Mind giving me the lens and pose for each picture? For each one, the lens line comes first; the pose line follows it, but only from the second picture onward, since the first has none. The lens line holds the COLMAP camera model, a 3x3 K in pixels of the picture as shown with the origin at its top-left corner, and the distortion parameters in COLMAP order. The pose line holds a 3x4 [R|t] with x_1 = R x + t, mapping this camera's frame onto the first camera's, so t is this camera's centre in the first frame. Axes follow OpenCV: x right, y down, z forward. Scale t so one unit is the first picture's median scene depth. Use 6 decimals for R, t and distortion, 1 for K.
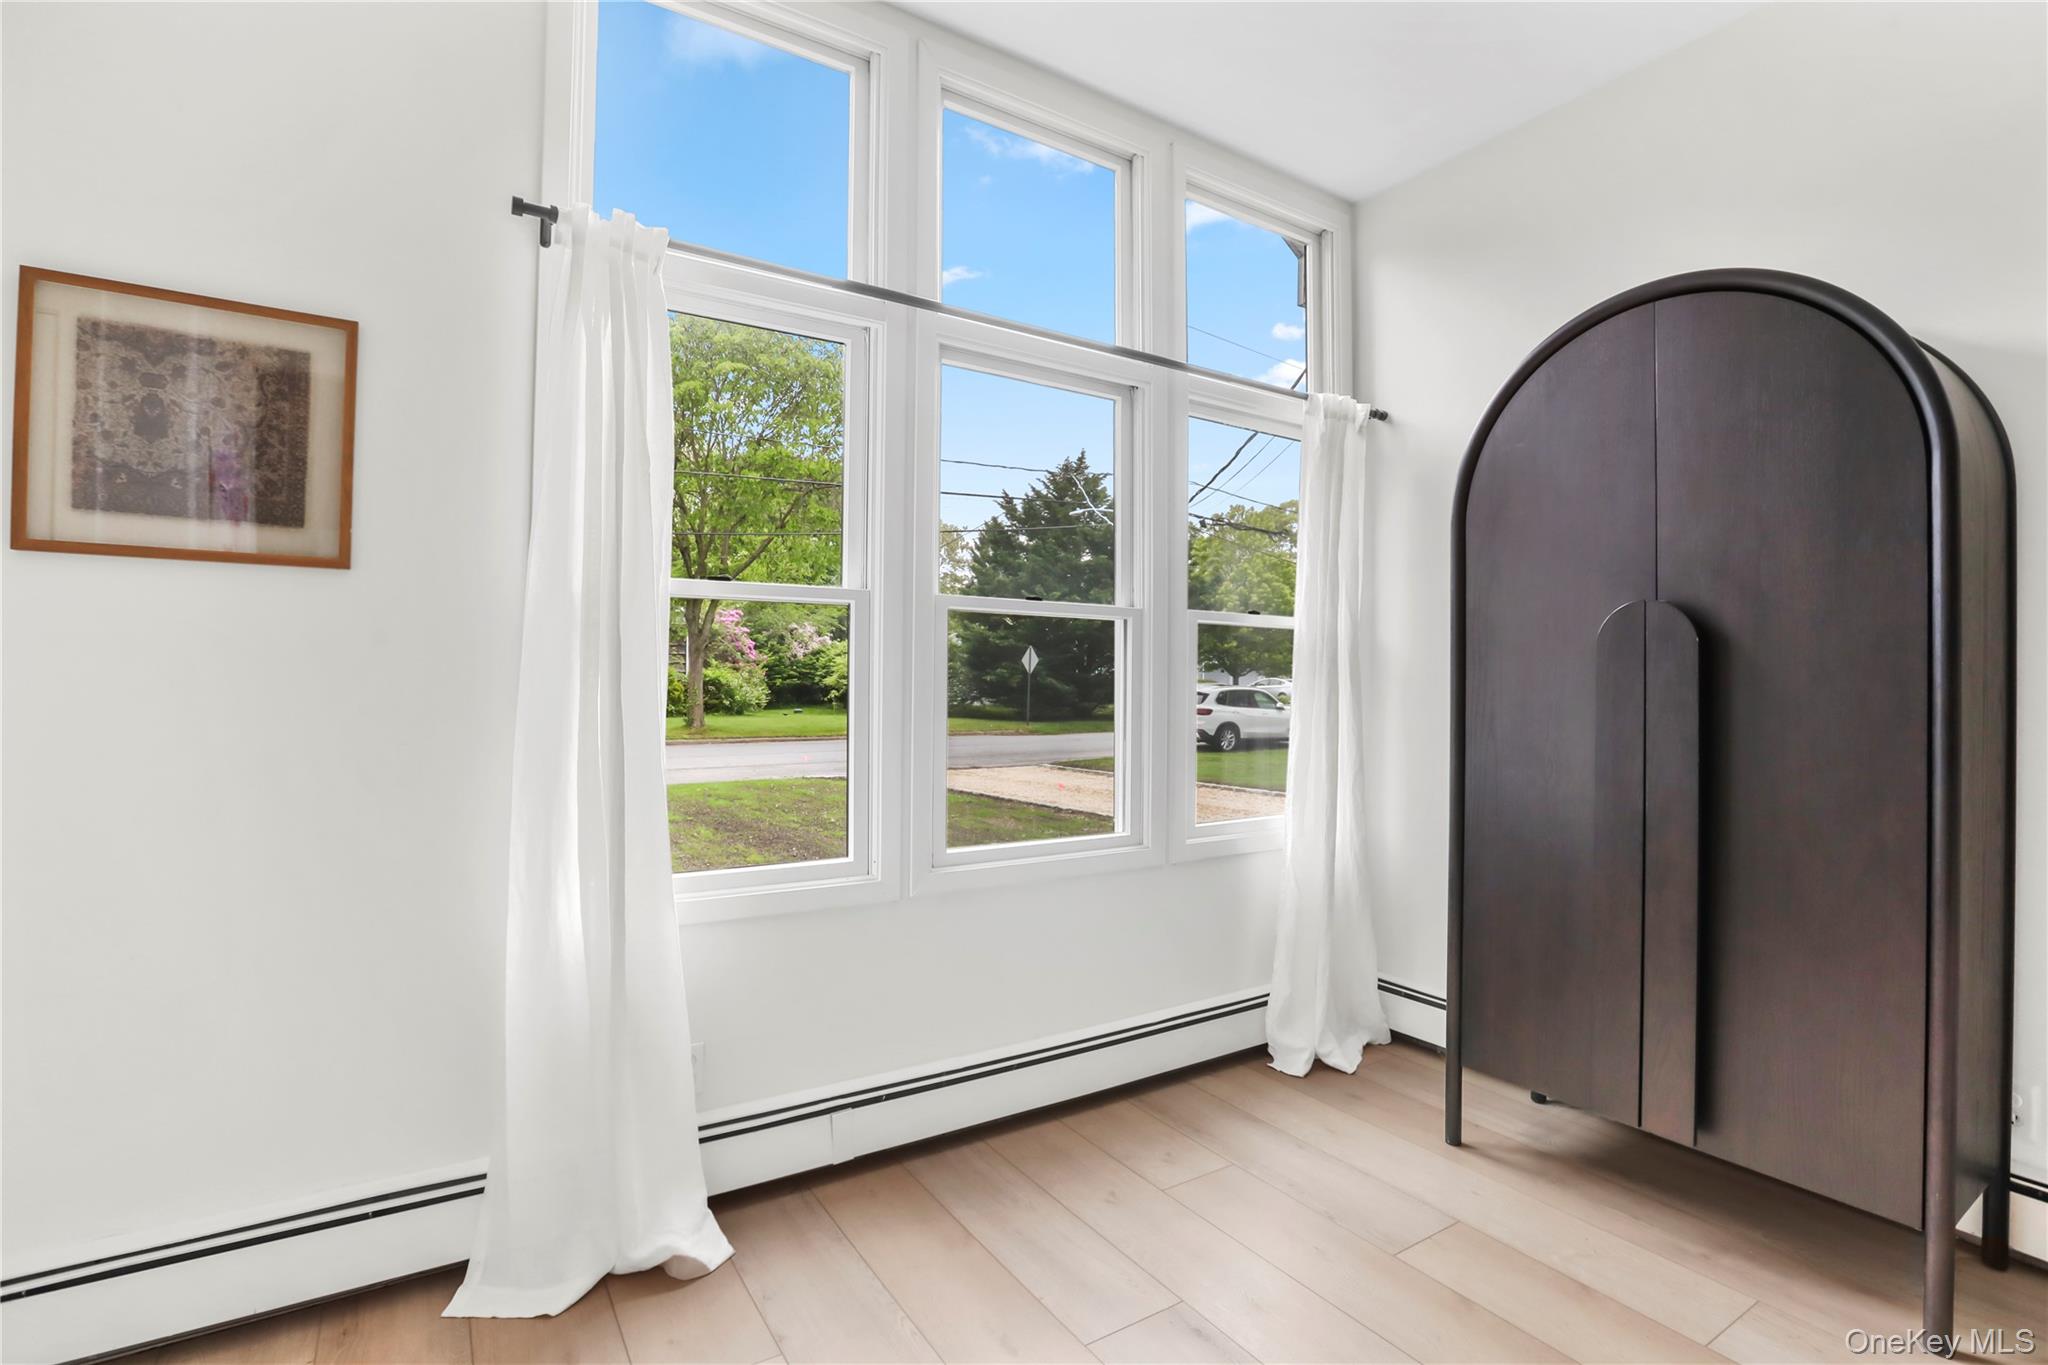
lens RADIAL K [[949.3, 0, 1024.0], [0, 949.3, 682.5], [0, 0, 1]] dist [-0.066219, 0.023867]
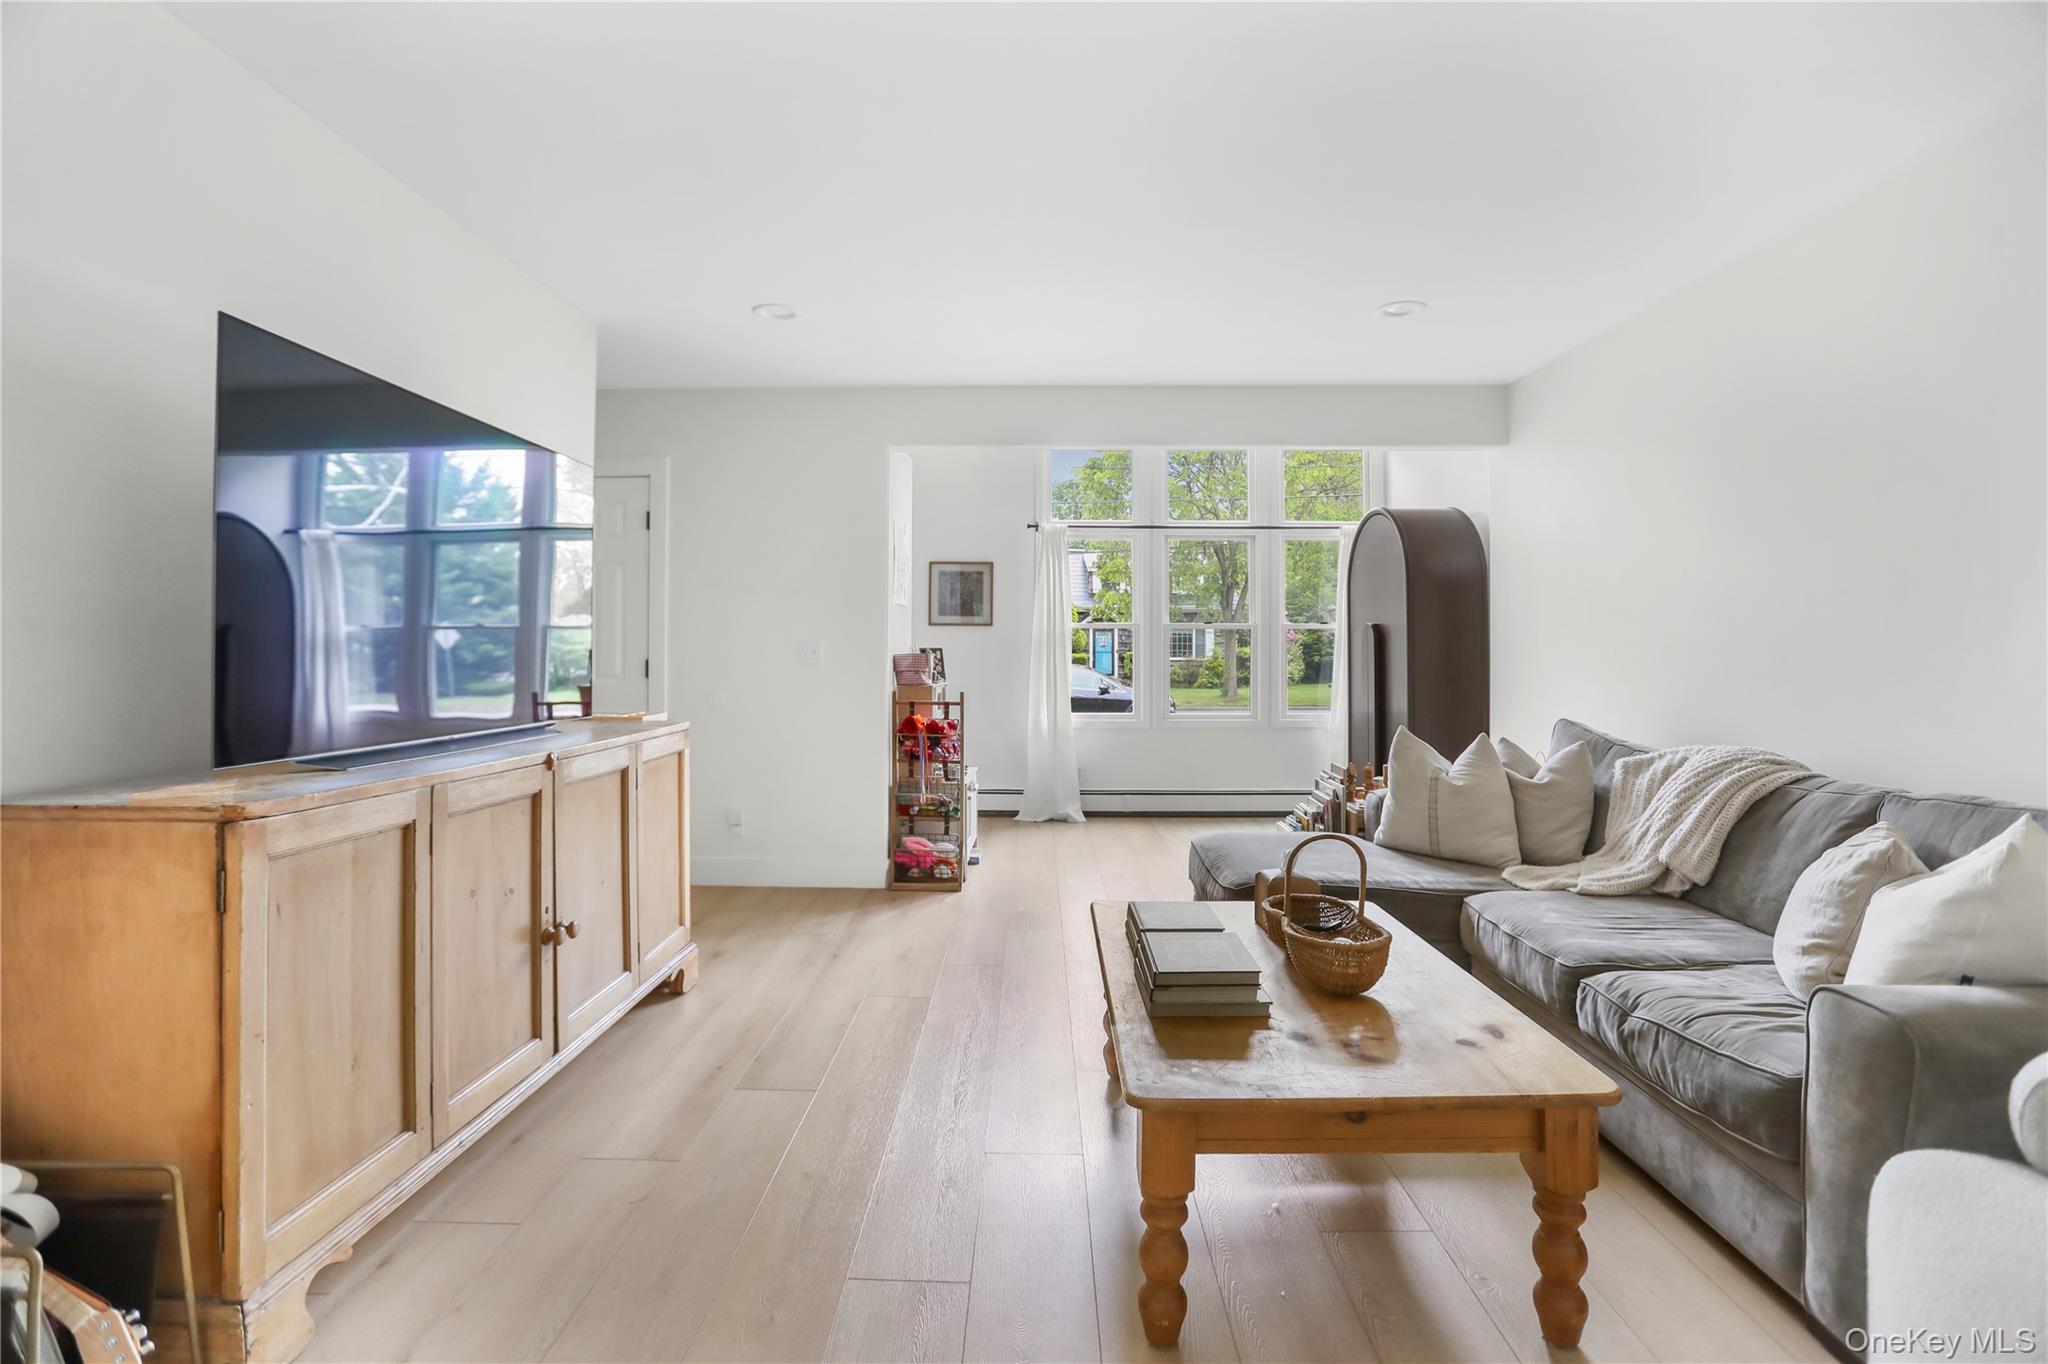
lens RADIAL K [[949.3, 0, 1024.0], [0, 949.3, 682.0], [0, 0, 1]] dist [-0.066219, 0.023867]
pose [[0.832374, 0.006500, -0.554177, 0.089181], [0.006127, 0.999762, 0.020929, 0.001609], [0.554181, -0.020816, 0.832136, -0.126197]]
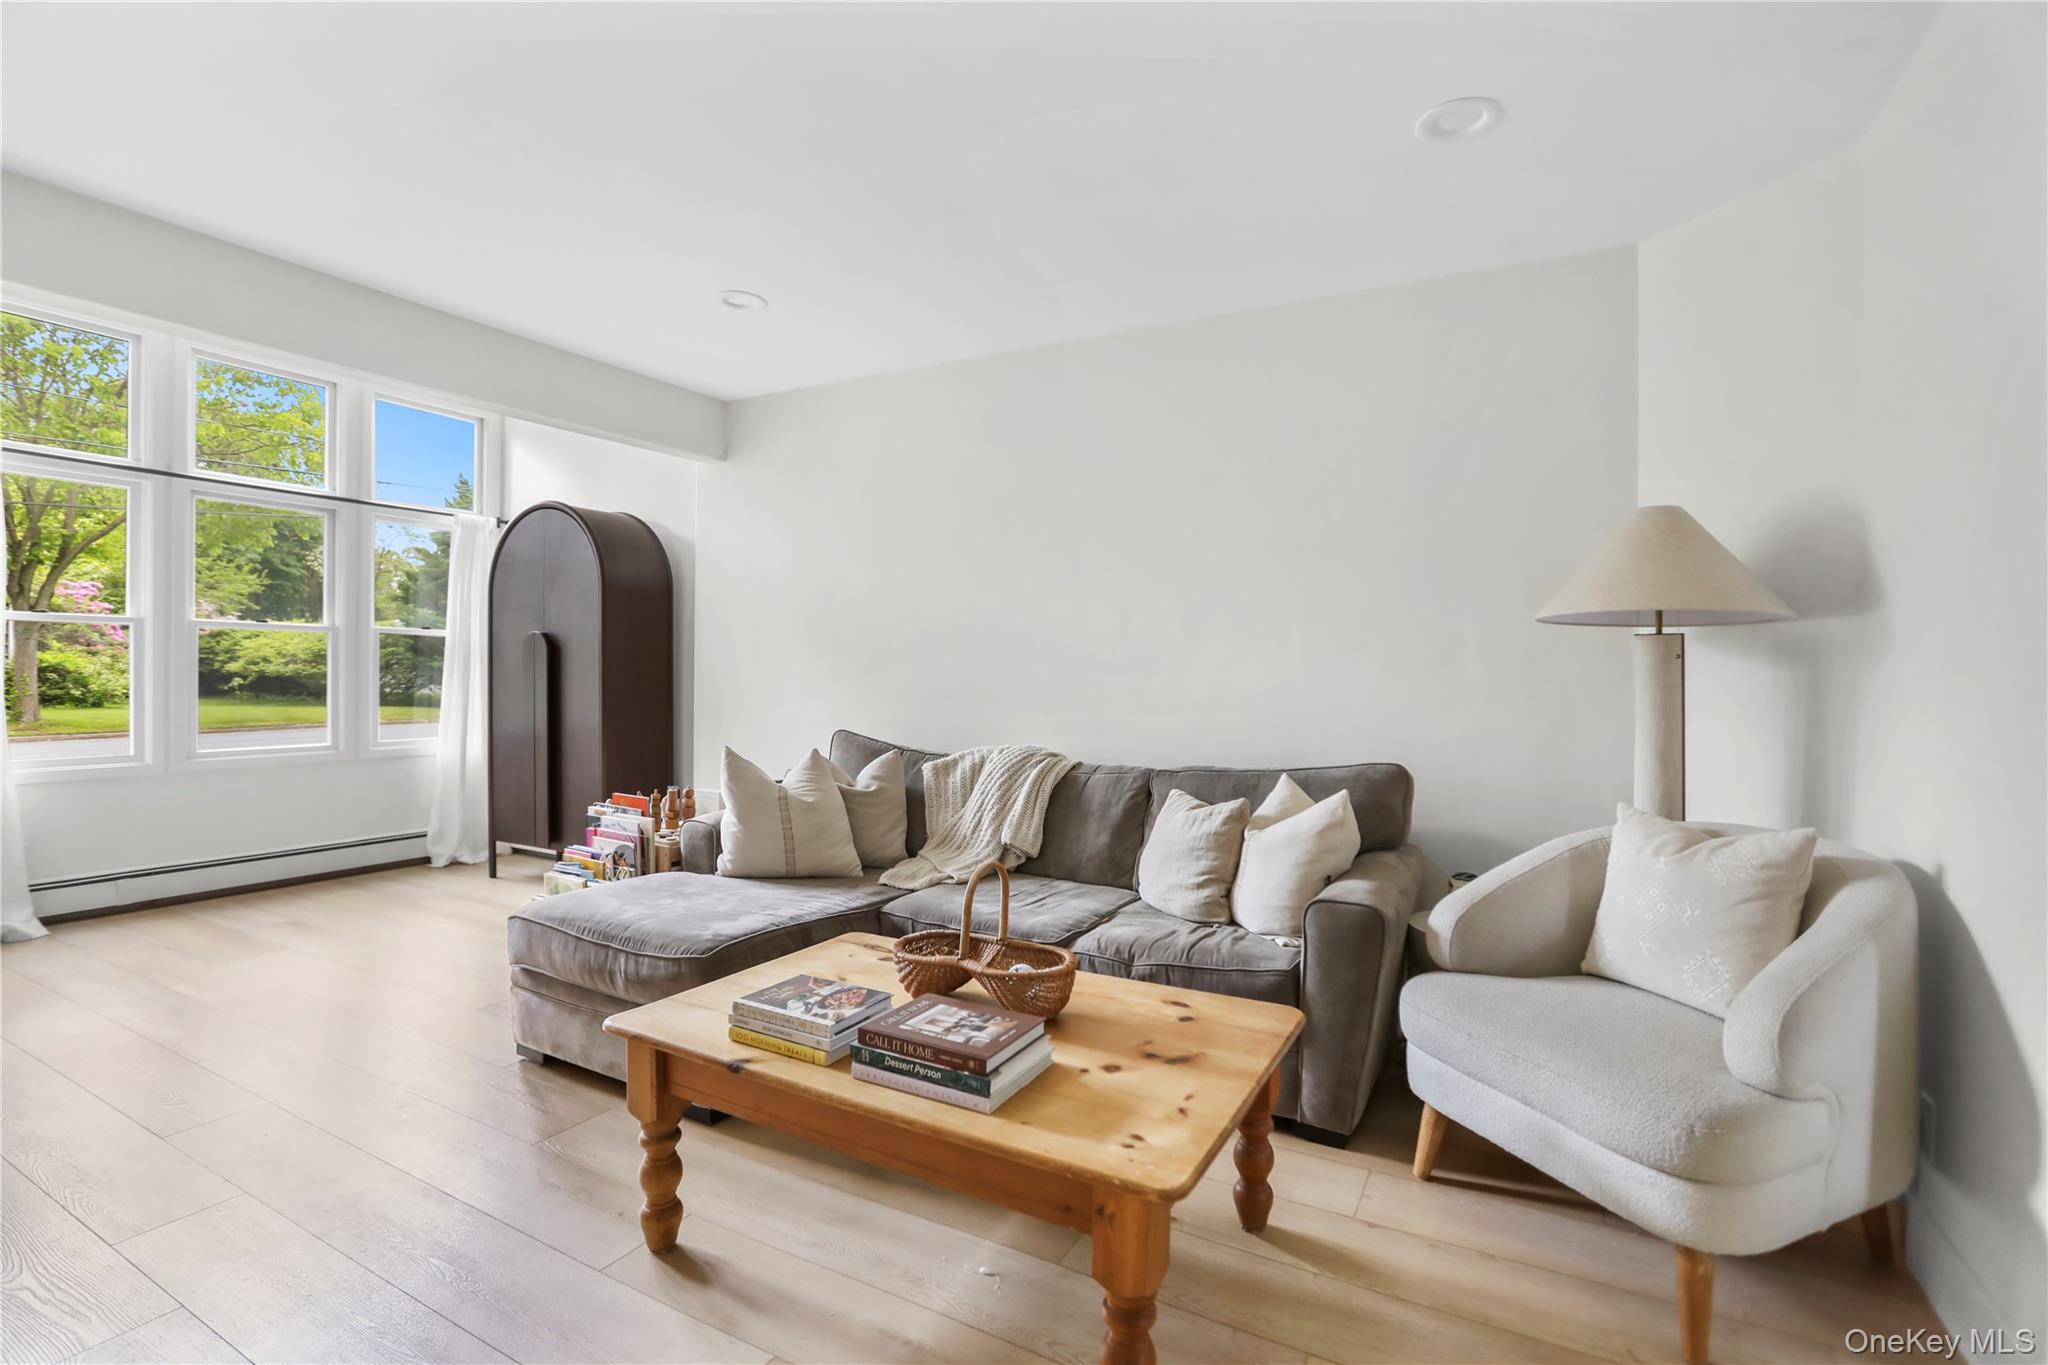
lens RADIAL K [[949.3, 0, 1024.0], [0, 949.3, 682.5], [0, 0, 1]] dist [-0.066219, 0.023867]
pose [[0.878177, -0.005875, 0.478300, 0.040174], [-0.000554, 0.999911, 0.013299, 0.000919], [-0.478336, -0.011944, 0.878096, -0.115948]]
